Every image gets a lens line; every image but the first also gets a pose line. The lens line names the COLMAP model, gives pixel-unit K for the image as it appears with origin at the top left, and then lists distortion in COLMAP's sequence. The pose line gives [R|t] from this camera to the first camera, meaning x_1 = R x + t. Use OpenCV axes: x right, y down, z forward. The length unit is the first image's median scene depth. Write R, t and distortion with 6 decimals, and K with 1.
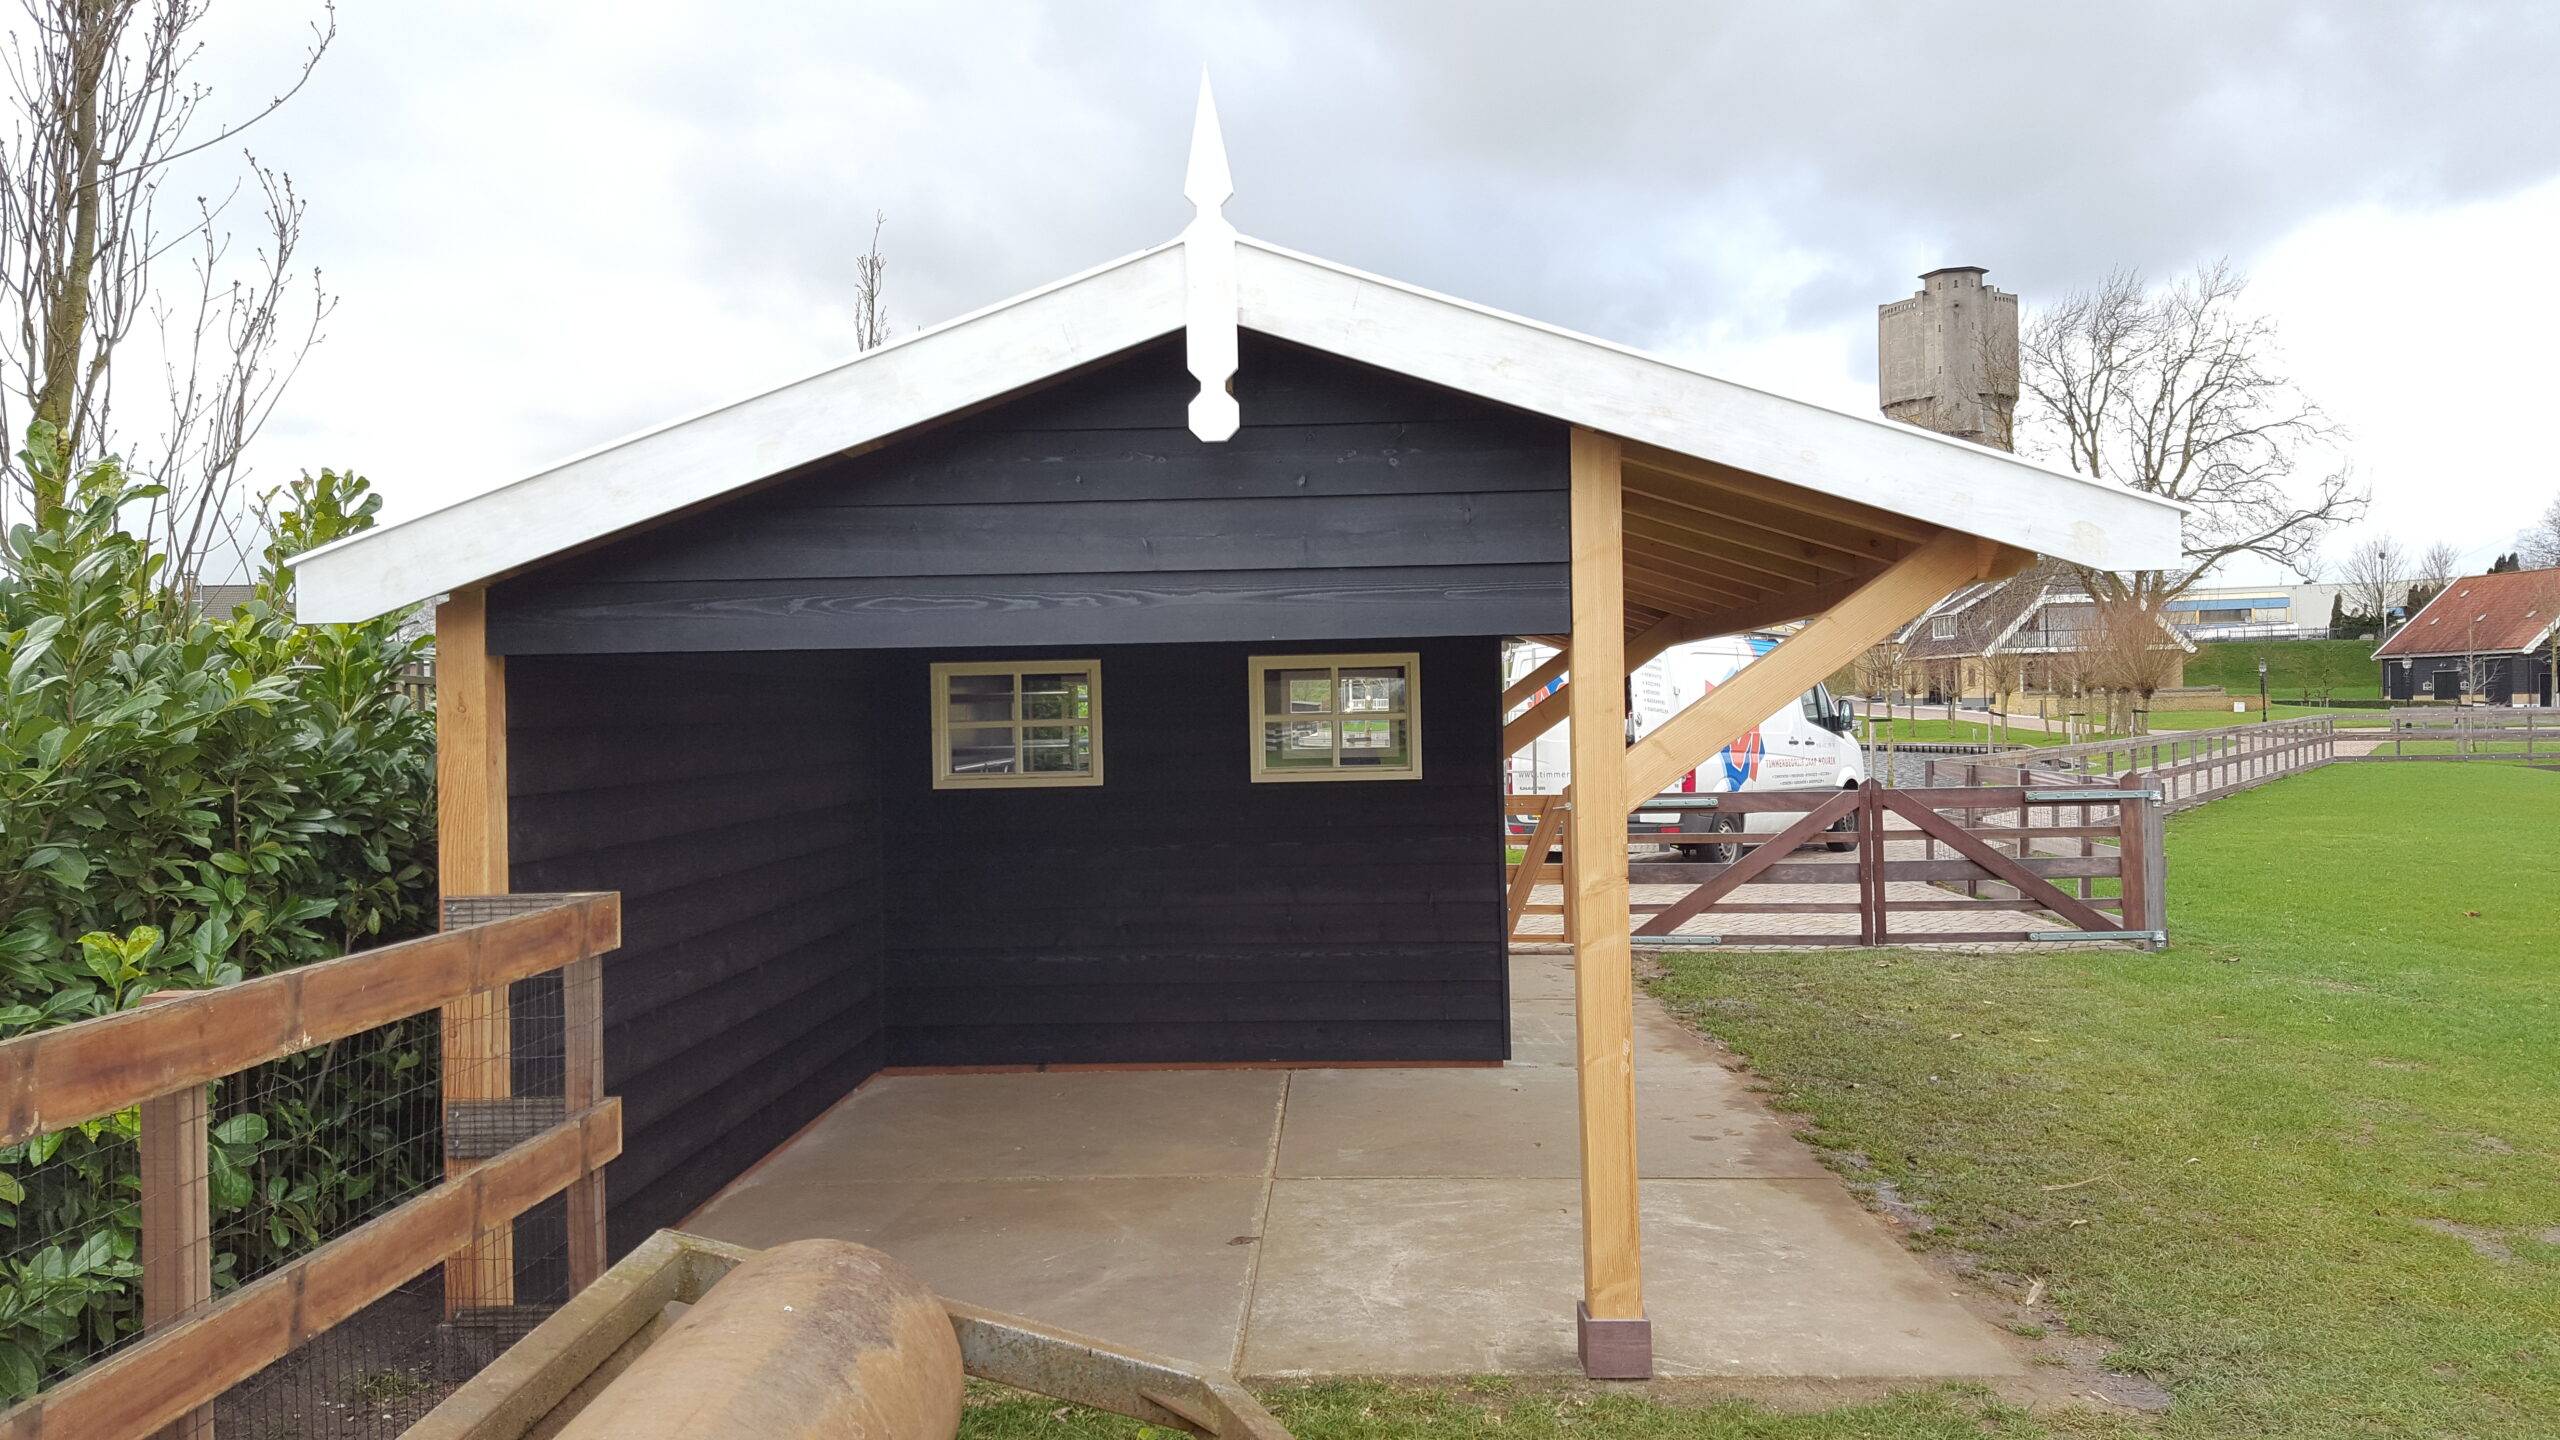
lens RADIAL K [[1873.8, 0, 1275.8], [0, 1873.8, 745.2], [0, 0, 1]] dist [0.097751, -0.142166]
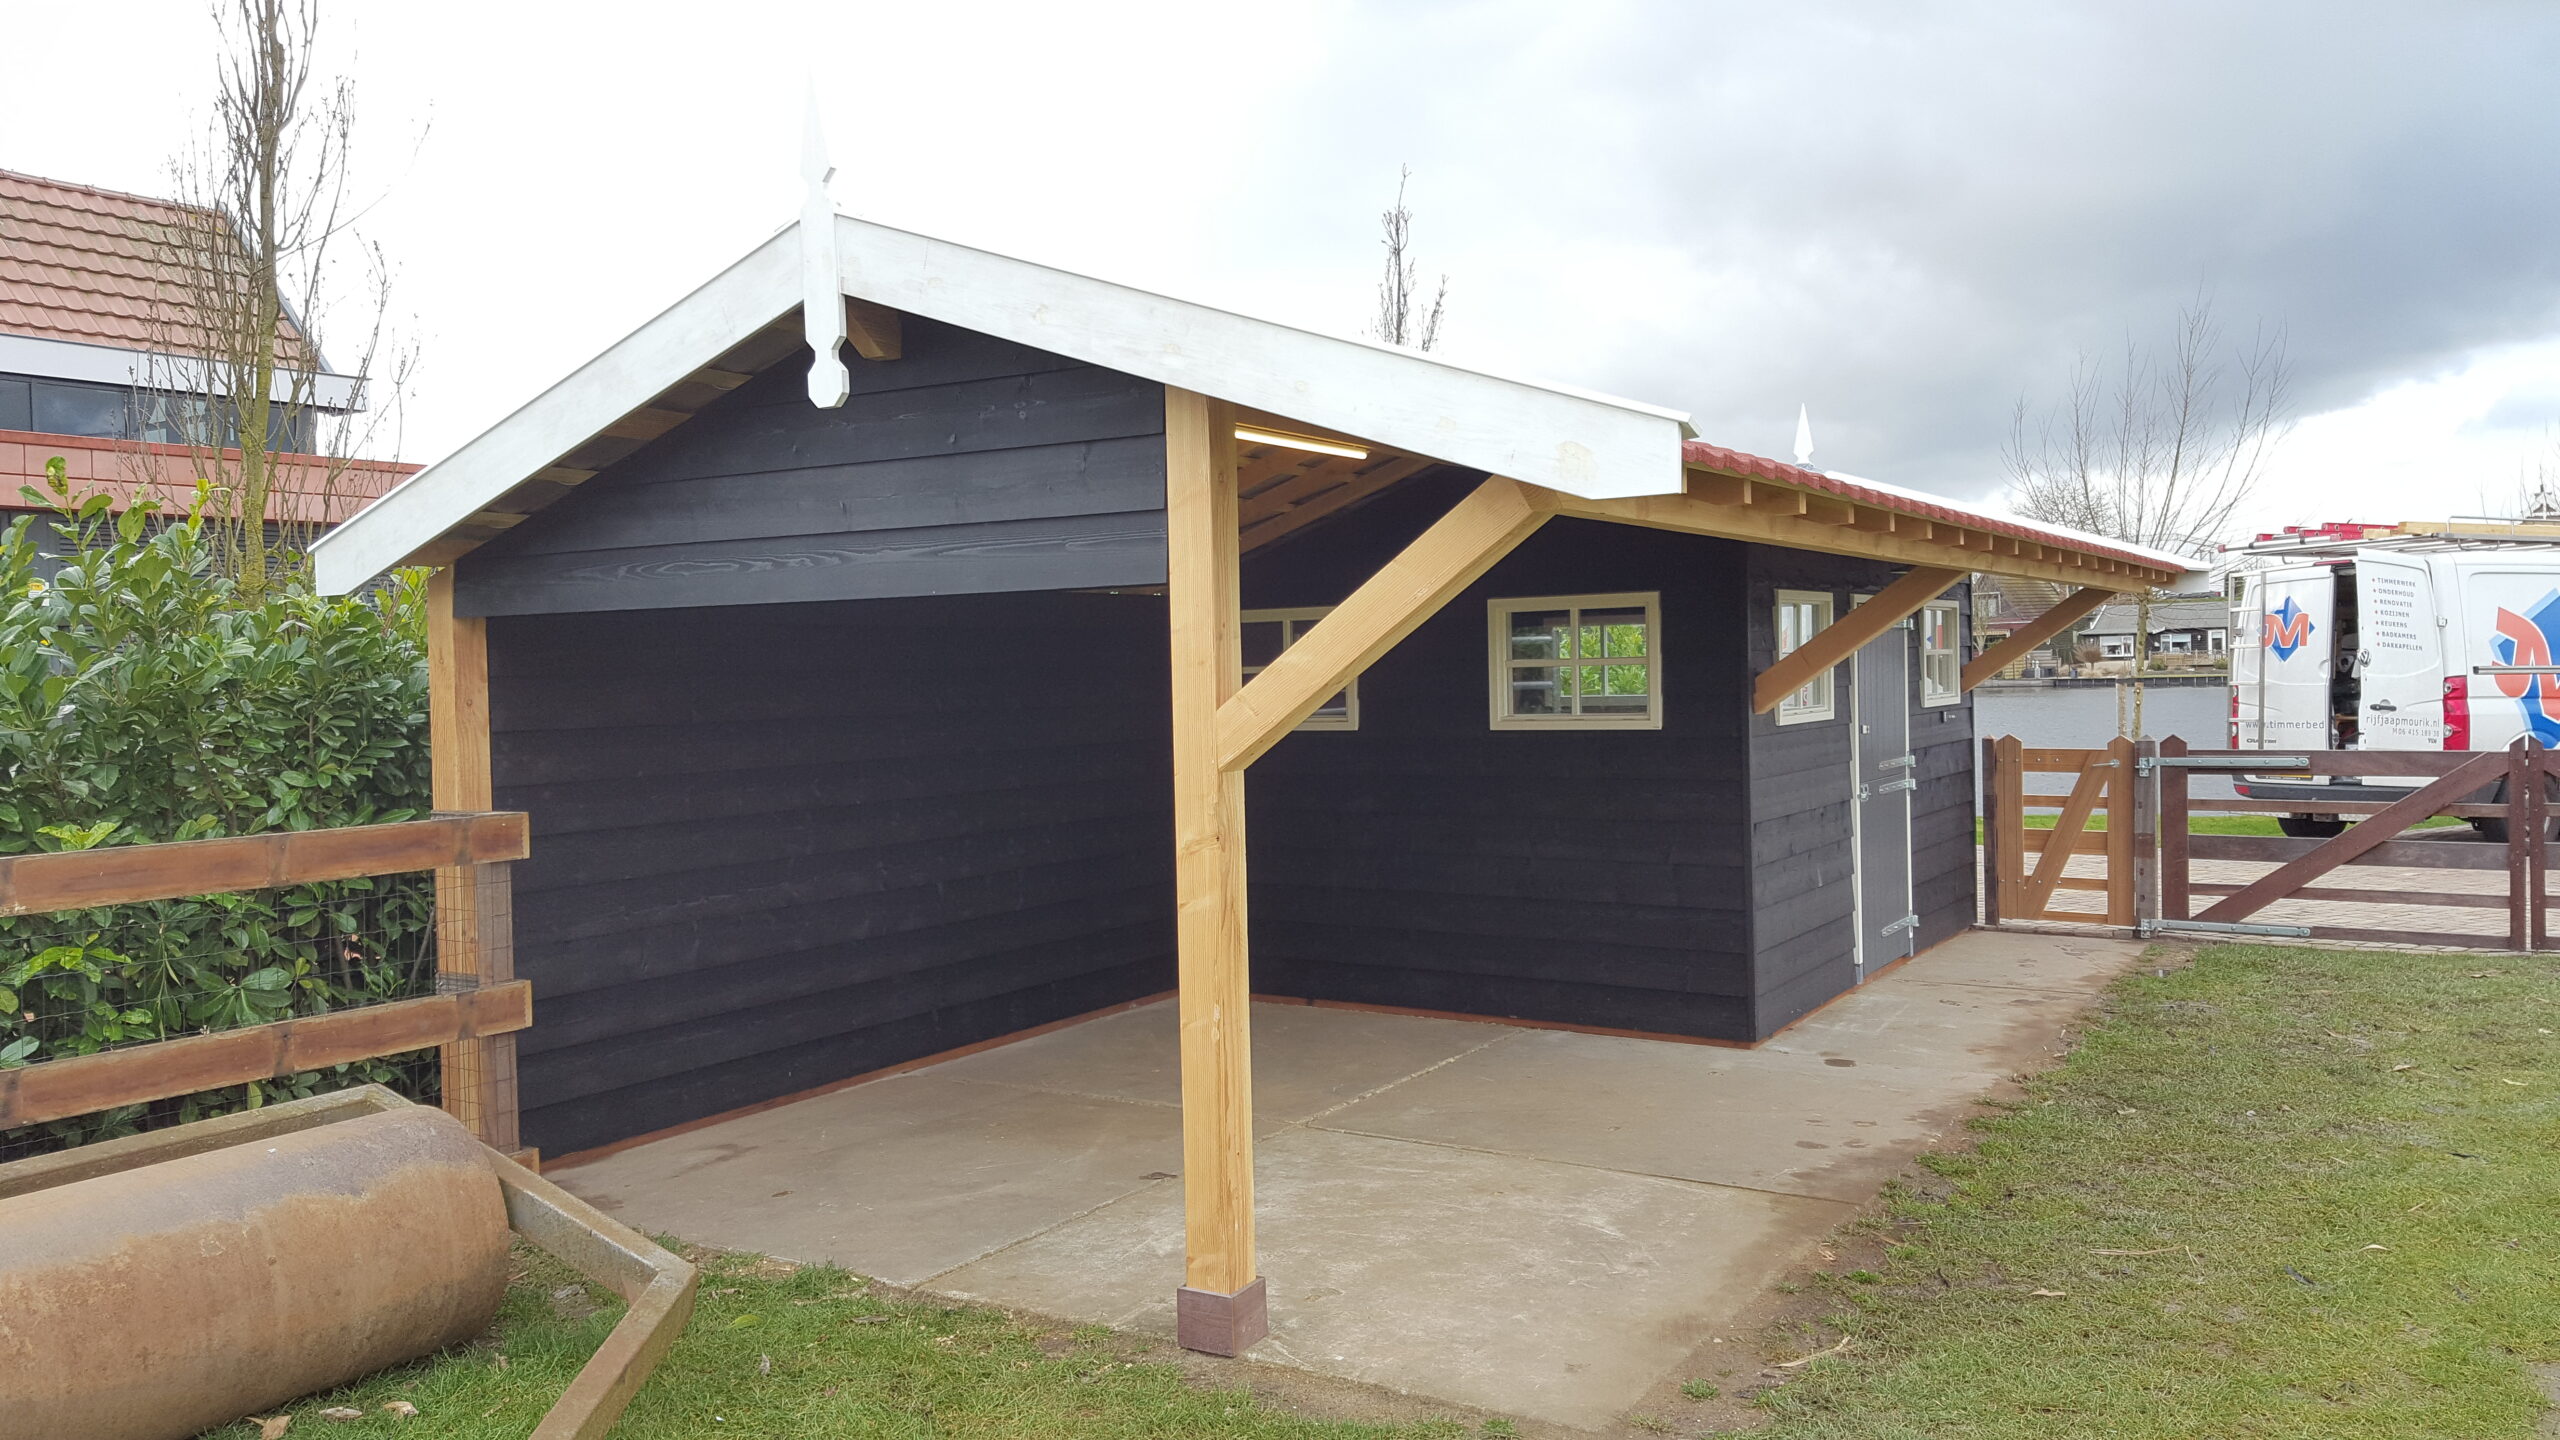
lens RADIAL K [[1873.8, 0, 1275.8], [0, 1873.8, 745.2], [0, 0, 1]] dist [0.097751, -0.142166]
pose [[0.870569, 0.020926, -0.491601, 0.494921], [-0.004421, 0.999388, 0.034712, -0.007123], [0.492026, -0.028046, 0.870129, 0.134202]]
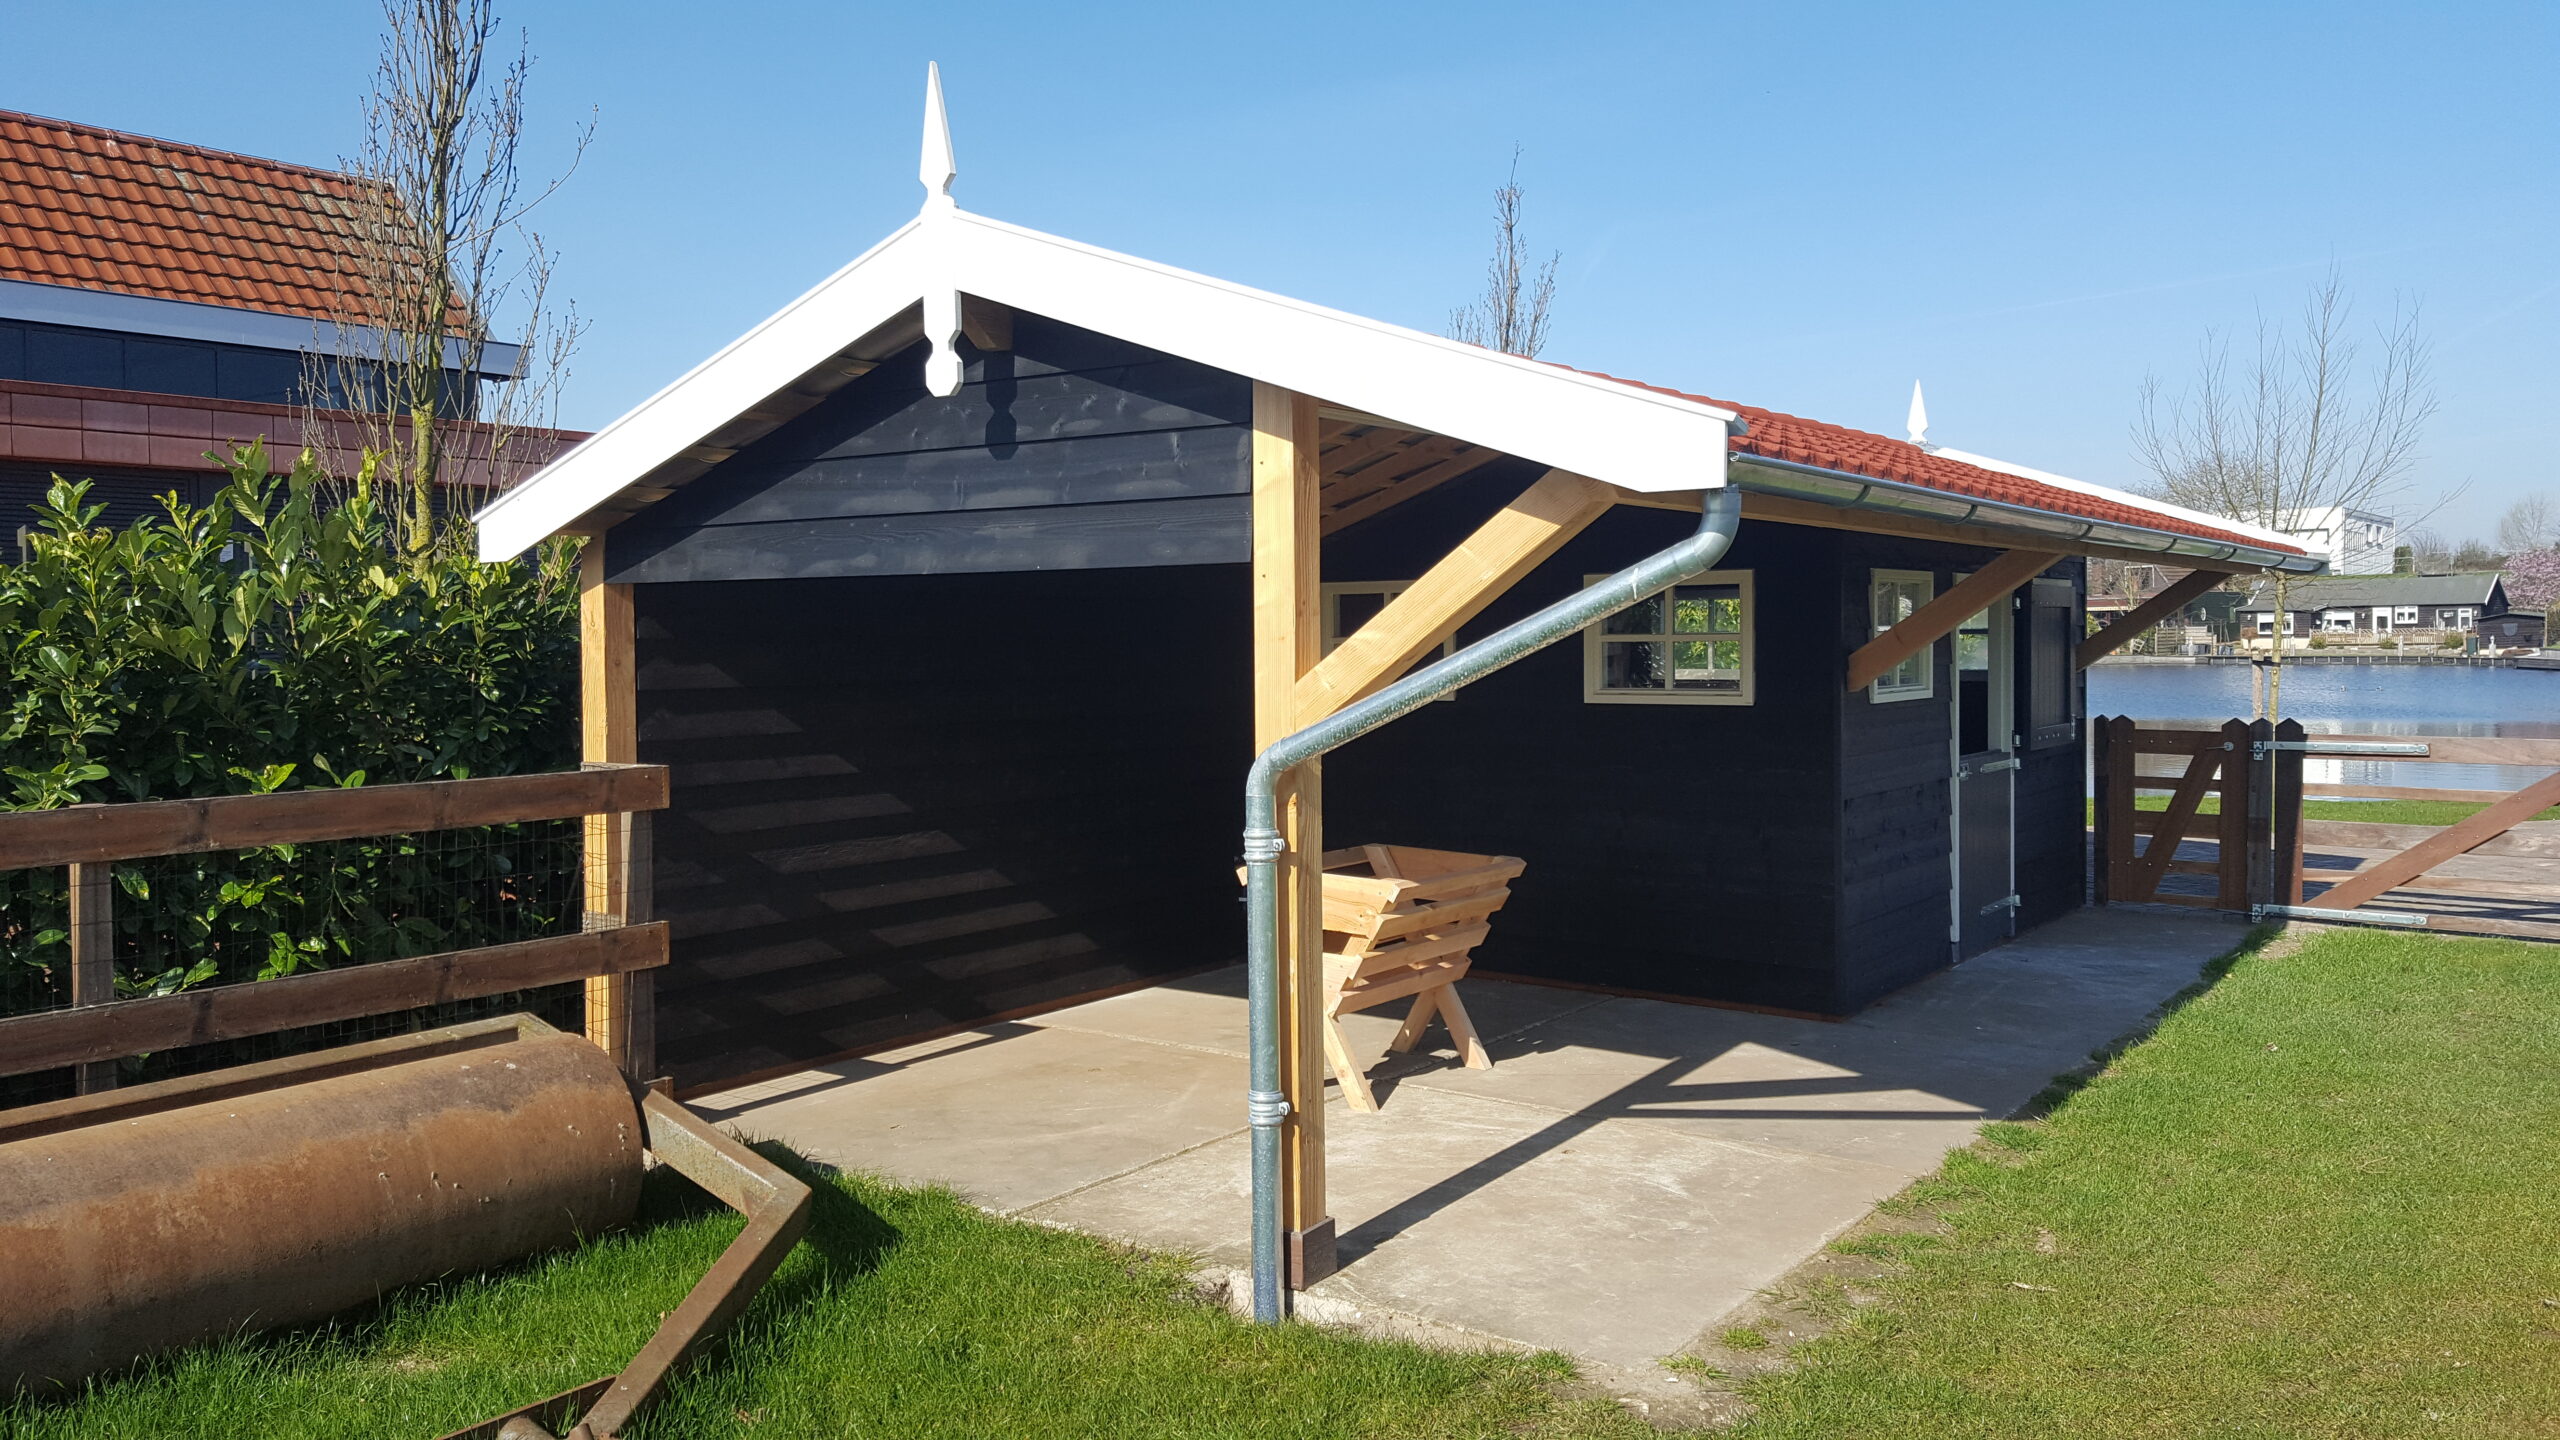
lens RADIAL K [[1874.7, 0, 1280.0], [0, 1874.7, 720.0], [0, 0, 1]] dist [0.094432, -0.147923]
pose [[0.835582, 0.039625, -0.547935, 0.533712], [-0.019959, 0.998927, 0.041802, -0.012429], [0.549004, -0.023993, 0.835476, 0.107327]]
